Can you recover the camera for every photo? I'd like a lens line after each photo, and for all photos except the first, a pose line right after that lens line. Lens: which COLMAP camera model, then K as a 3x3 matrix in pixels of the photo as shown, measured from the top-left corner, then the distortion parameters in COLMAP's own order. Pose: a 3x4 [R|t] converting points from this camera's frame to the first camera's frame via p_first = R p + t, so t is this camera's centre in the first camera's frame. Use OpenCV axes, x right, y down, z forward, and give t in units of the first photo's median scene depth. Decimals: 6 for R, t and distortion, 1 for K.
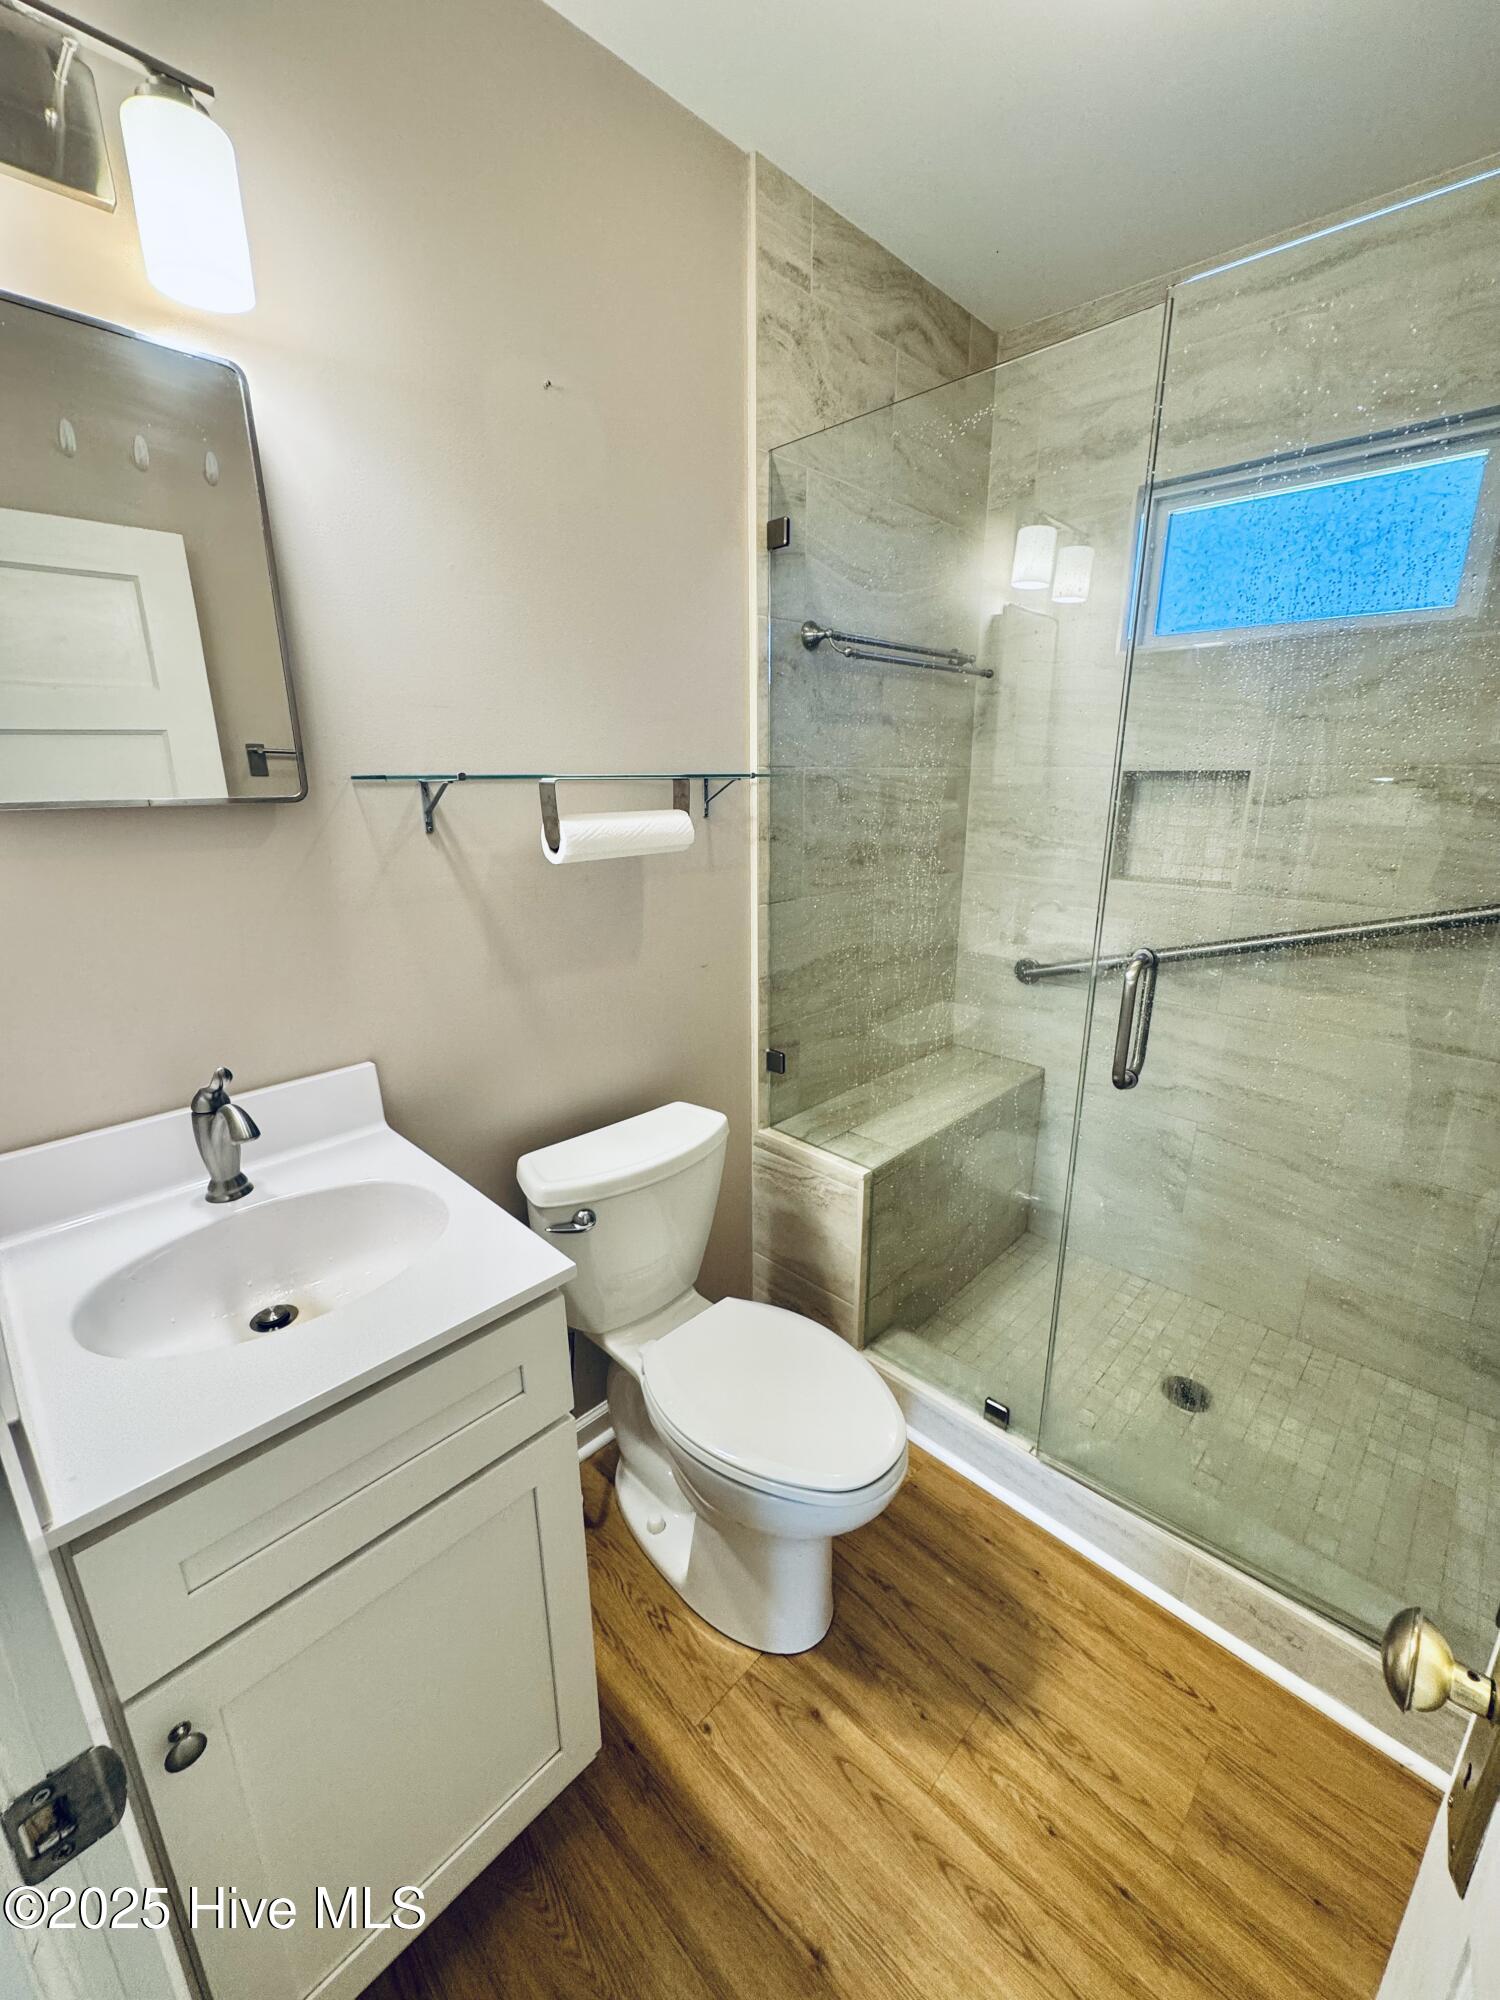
lens RADIAL K [[801.1, 0, 751.9], [0, 801.1, 998.4], [0, 0, 1]] dist [-0.004786, 0.000583]
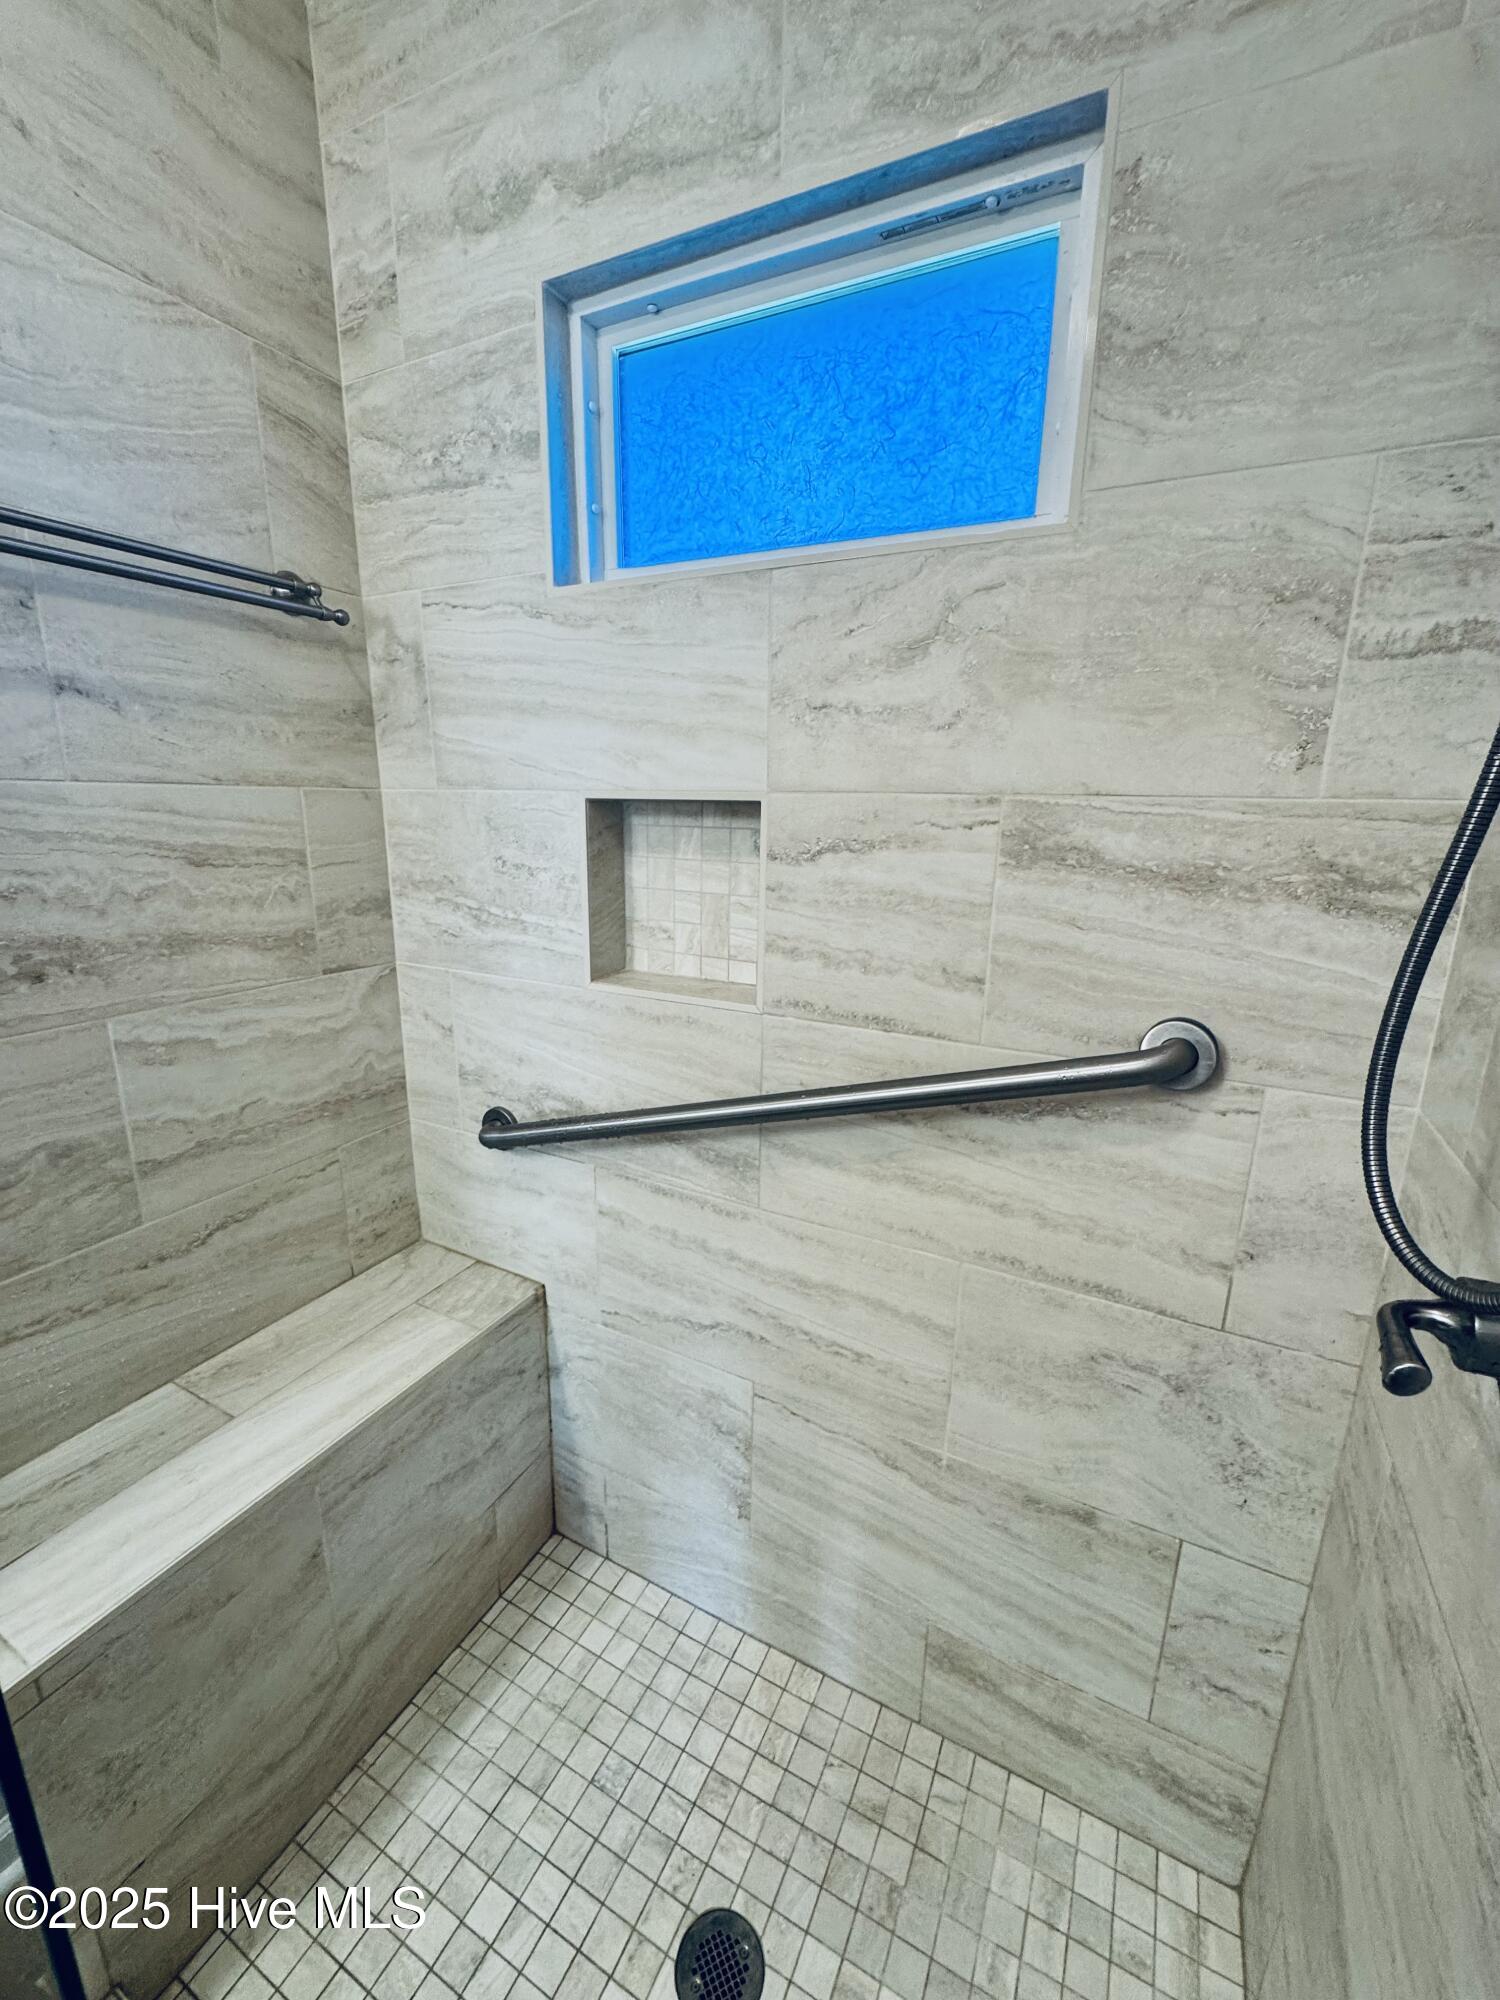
lens RADIAL K [[801.1, 0, 749.6], [0, 801.1, 997.3], [0, 0, 1]] dist [-0.004786, 0.000583]
pose [[0.957596, -0.048179, 0.284057, 0.414084], [0.058876, 0.997837, -0.029233, -0.120339], [-0.282035, 0.044717, 0.958362, 0.429882]]
